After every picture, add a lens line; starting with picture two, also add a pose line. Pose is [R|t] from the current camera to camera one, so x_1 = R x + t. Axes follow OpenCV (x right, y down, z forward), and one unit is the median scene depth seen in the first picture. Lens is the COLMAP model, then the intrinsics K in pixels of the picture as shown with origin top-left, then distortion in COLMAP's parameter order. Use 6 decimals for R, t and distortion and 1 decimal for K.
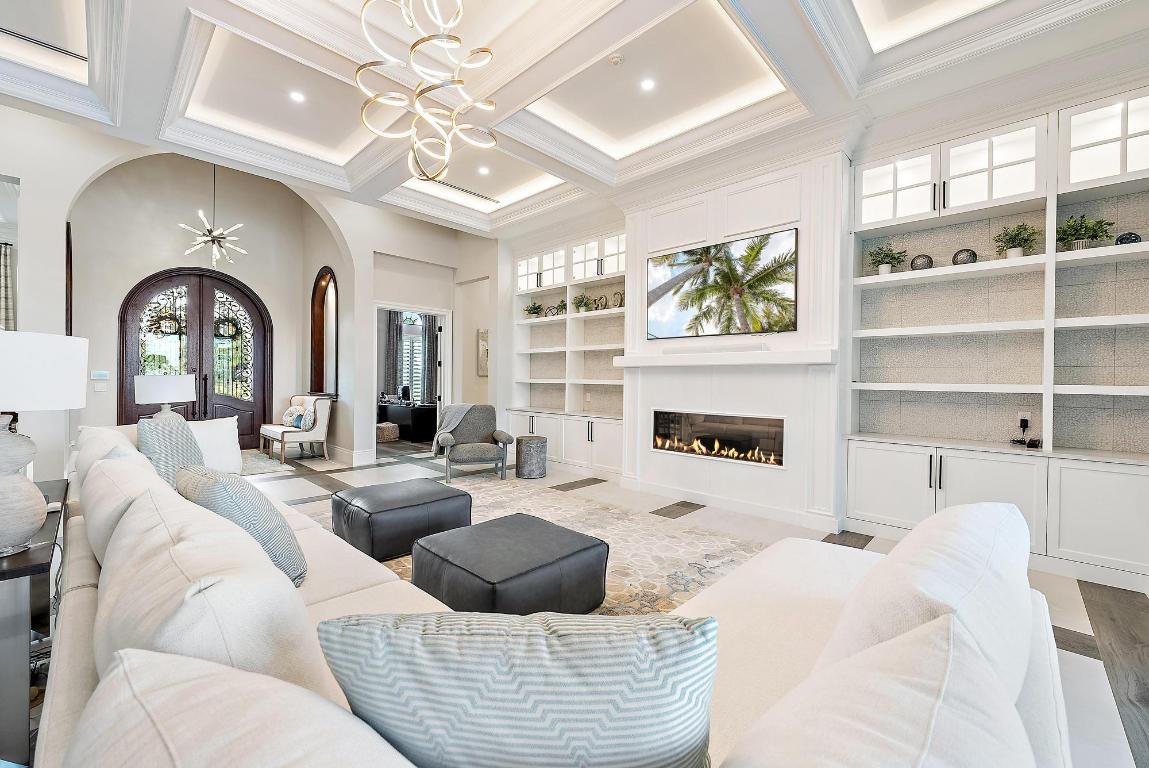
lens RADIAL K [[458.1, 0, 572.1], [0, 458.1, 385.4], [0, 0, 1]] dist [0.000750, -0.000376]
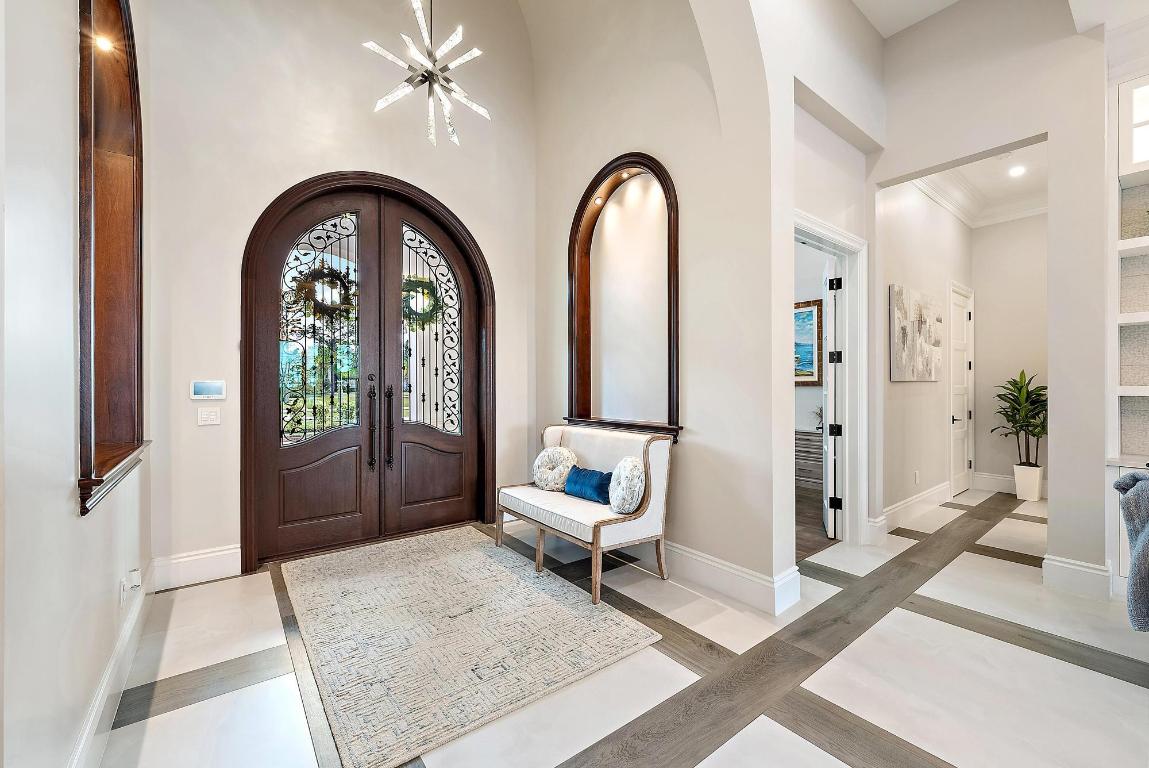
lens RADIAL K [[458.1, 0, 576.9], [0, 458.1, 381.8], [0, 0, 1]] dist [0.000750, -0.000376]
pose [[0.988357, -0.015554, -0.151356, -0.503768], [0.014120, 0.999845, -0.010551, -0.020521], [0.151497, 0.008291, 0.988423, 0.511524]]
